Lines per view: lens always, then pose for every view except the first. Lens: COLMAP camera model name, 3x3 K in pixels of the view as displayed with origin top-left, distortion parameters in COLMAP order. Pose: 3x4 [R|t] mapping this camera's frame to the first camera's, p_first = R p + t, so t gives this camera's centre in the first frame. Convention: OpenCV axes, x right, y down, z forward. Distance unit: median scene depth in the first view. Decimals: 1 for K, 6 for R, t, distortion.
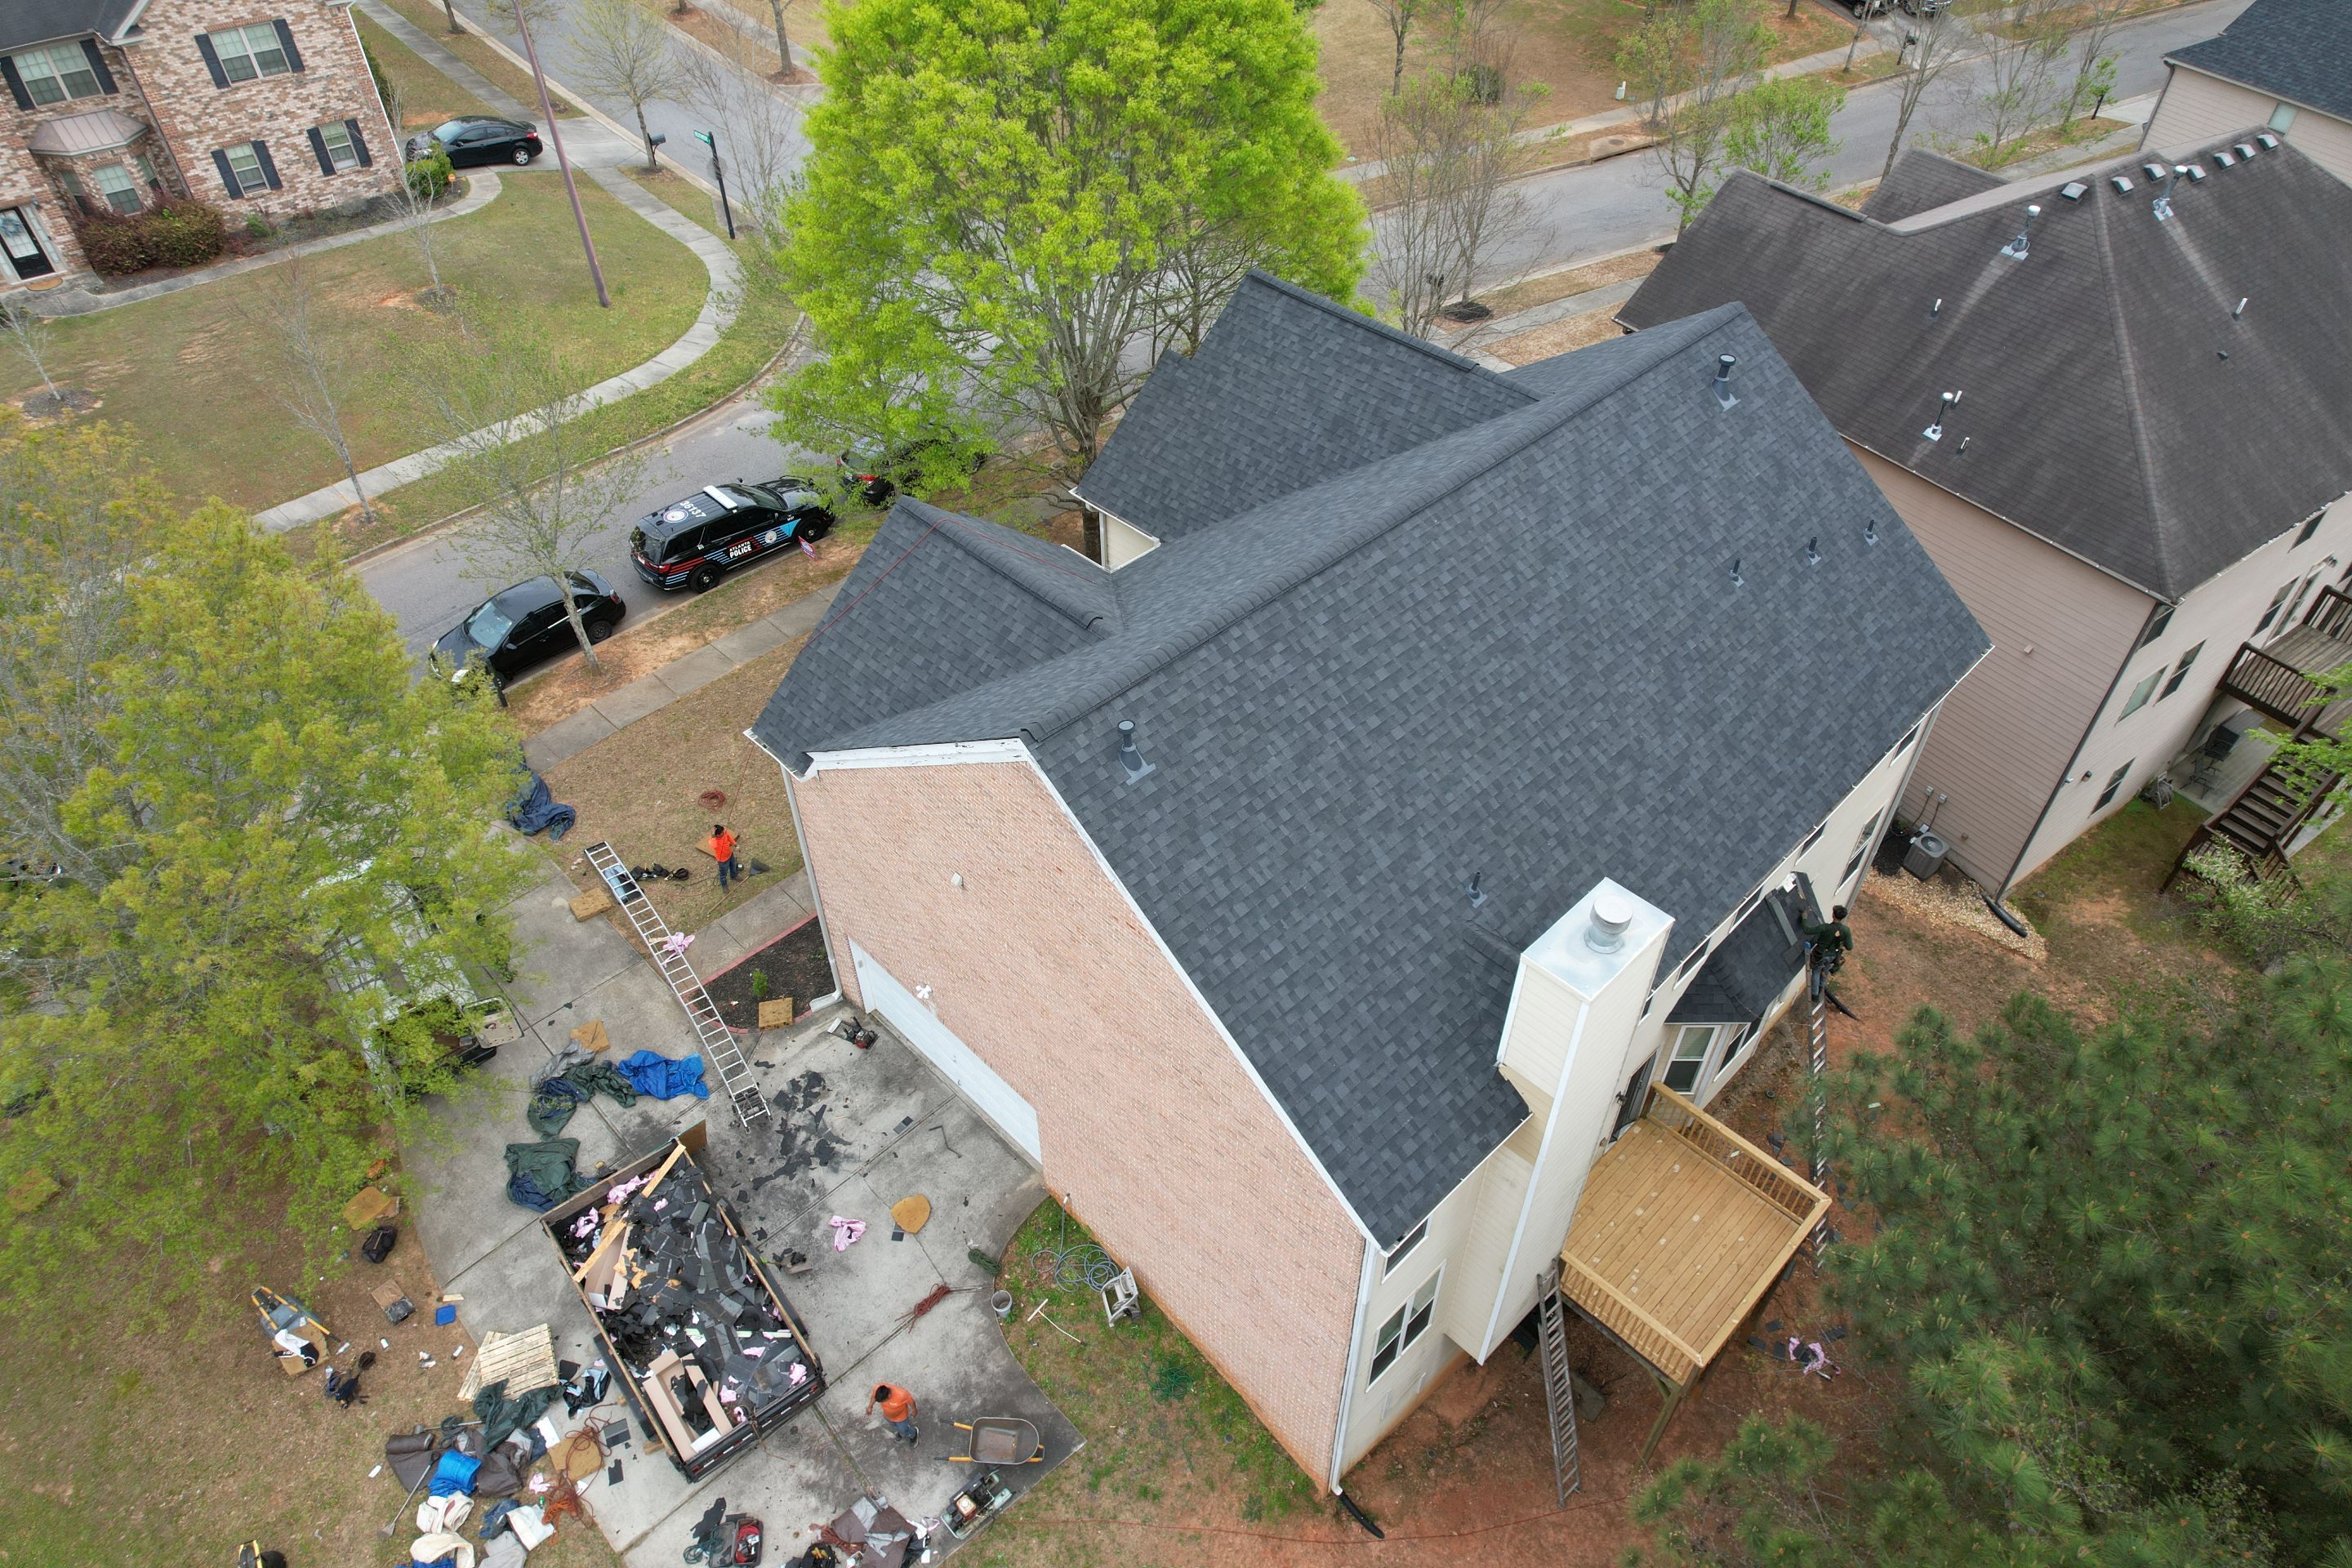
lens RADIAL K [[1508.3, 0, 1179.0], [0, 1508.3, 786.1], [0, 0, 1]] dist [-0.074513, 0.071416]
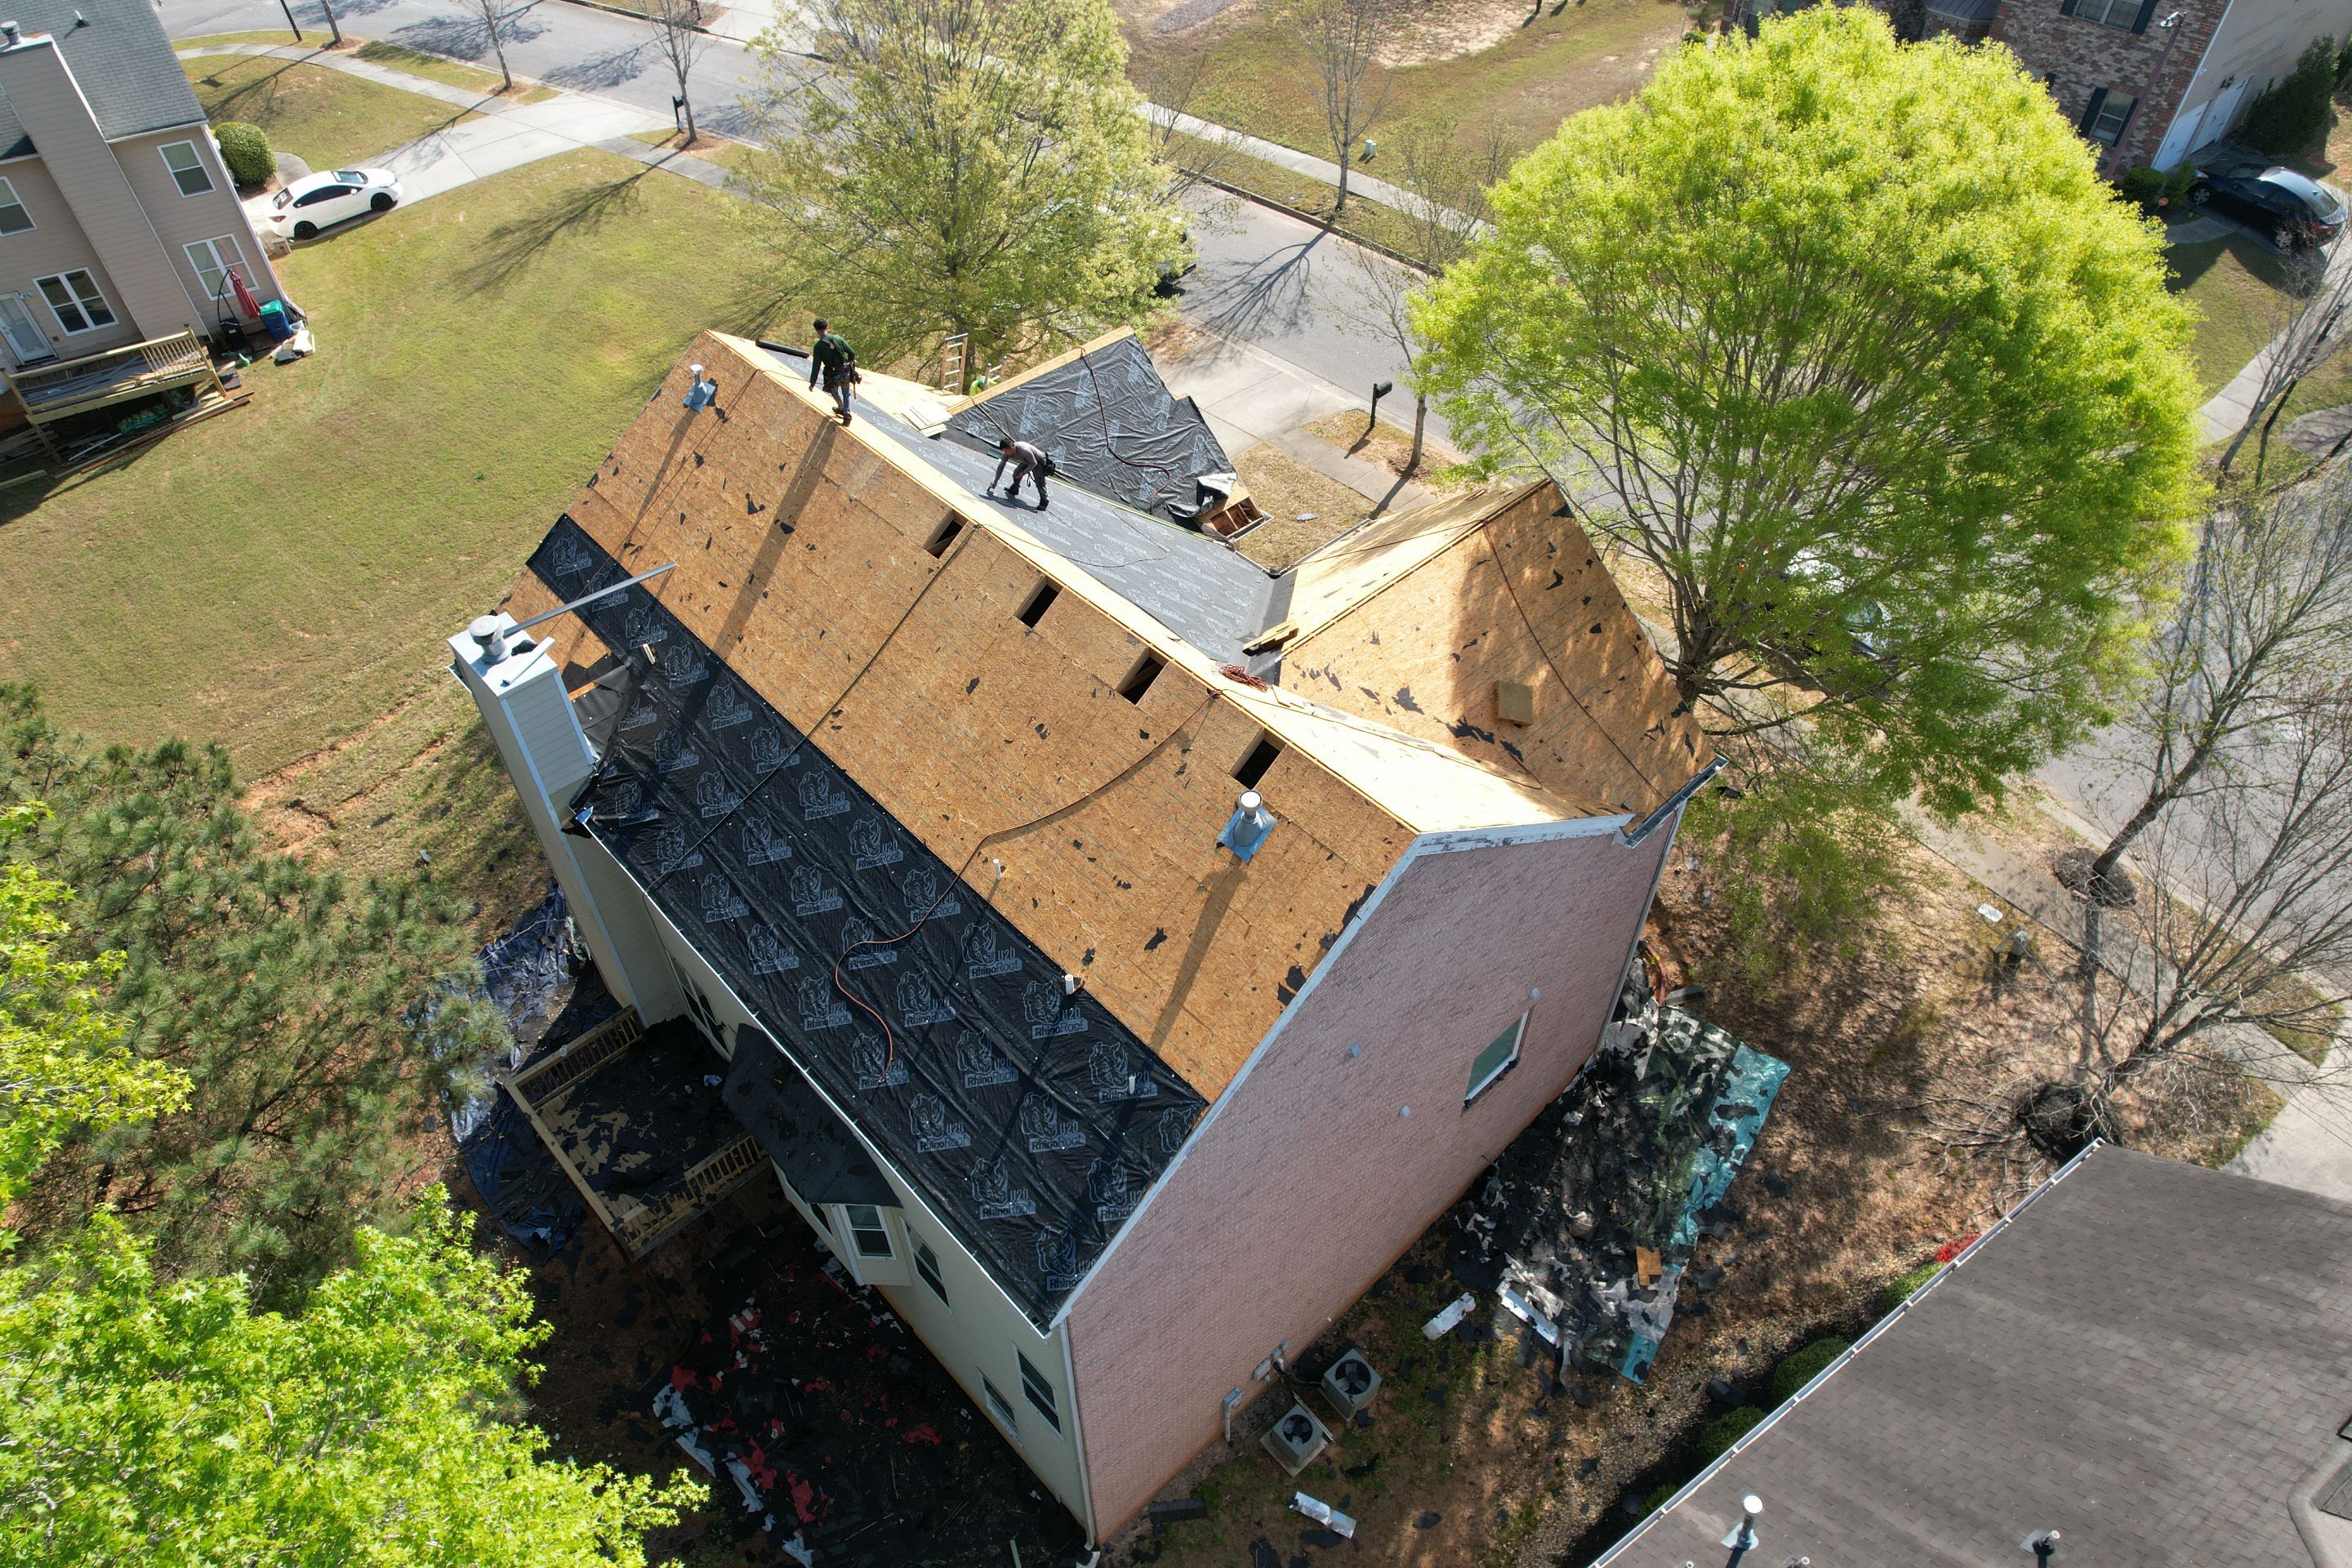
lens RADIAL K [[1508.3, 0, 1179.2], [0, 1508.3, 784.1], [0, 0, 1]] dist [-0.074513, 0.071416]
pose [[-0.021693, 0.723504, -0.689980, 0.847099], [-0.681986, 0.493934, 0.539375, -0.640809], [0.731044, 0.482257, 0.482704, 0.595871]]
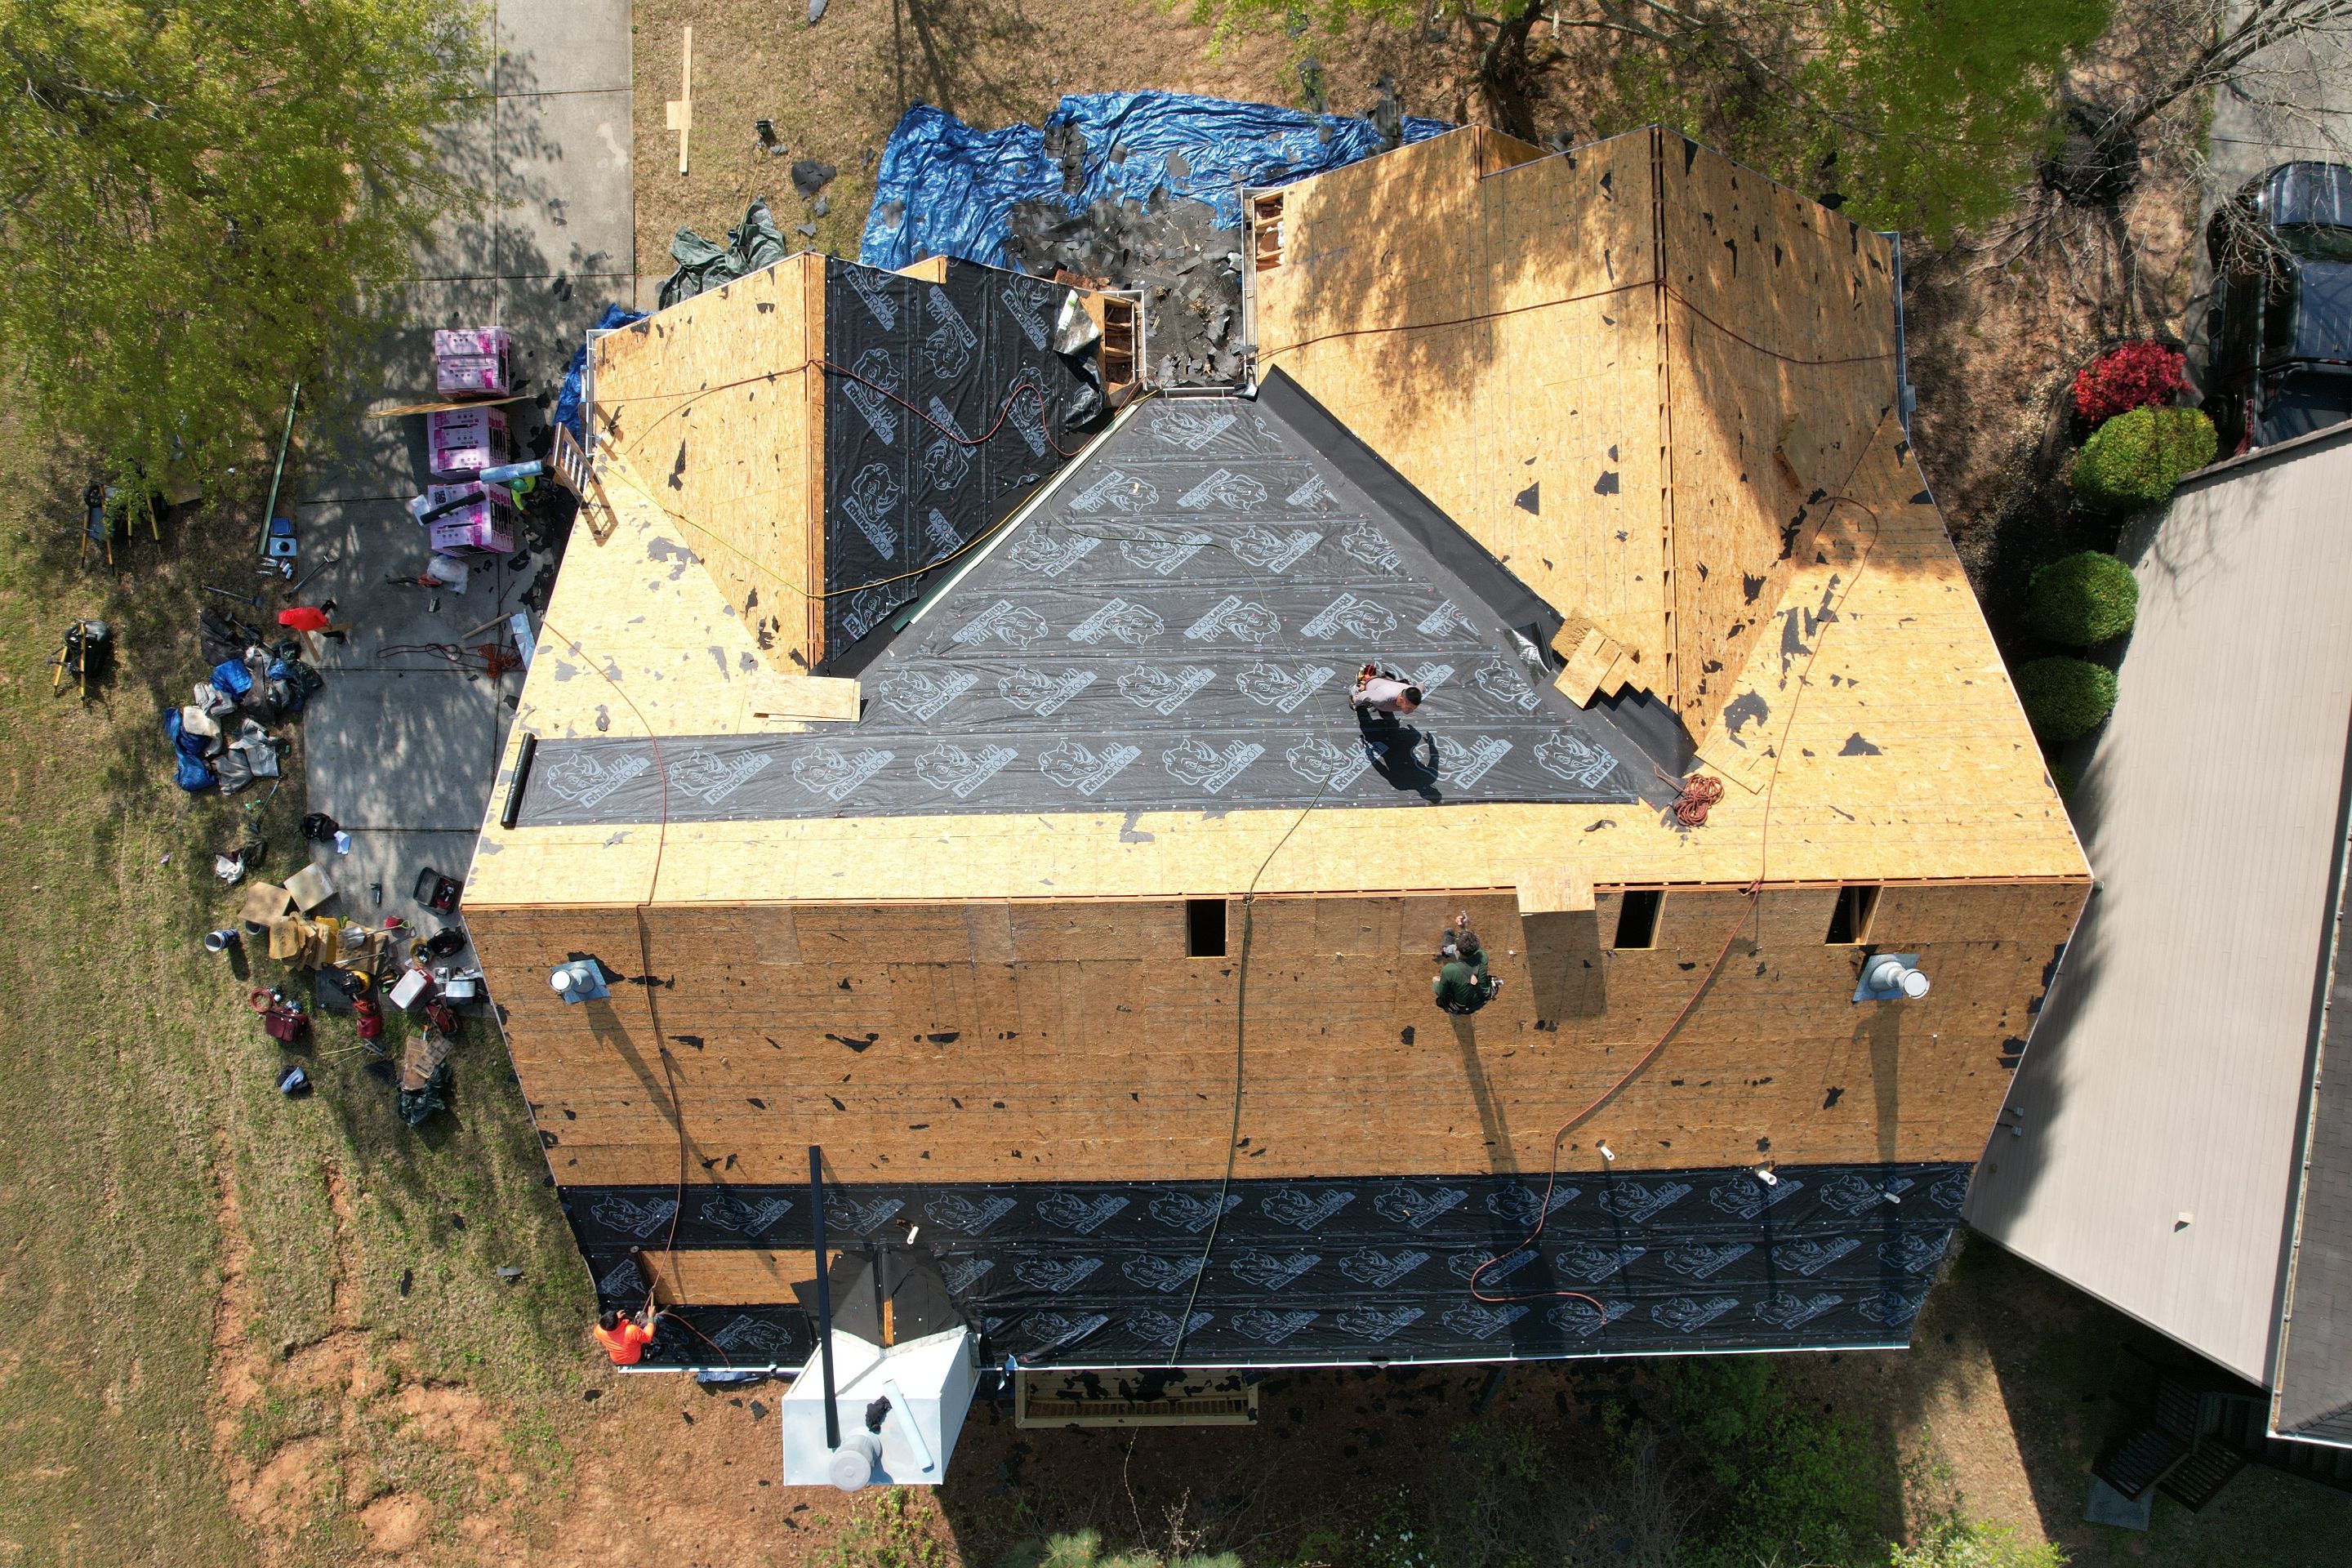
lens RADIAL K [[1508.3, 0, 1174.5], [0, 1508.3, 782.8], [0, 0, 1]] dist [-0.074513, 0.071416]
pose [[0.727435, 0.686115, -0.009165, 0.102915], [-0.468702, 0.506595, 0.723658, -0.600393], [0.501156, -0.522118, 0.690098, 0.464259]]
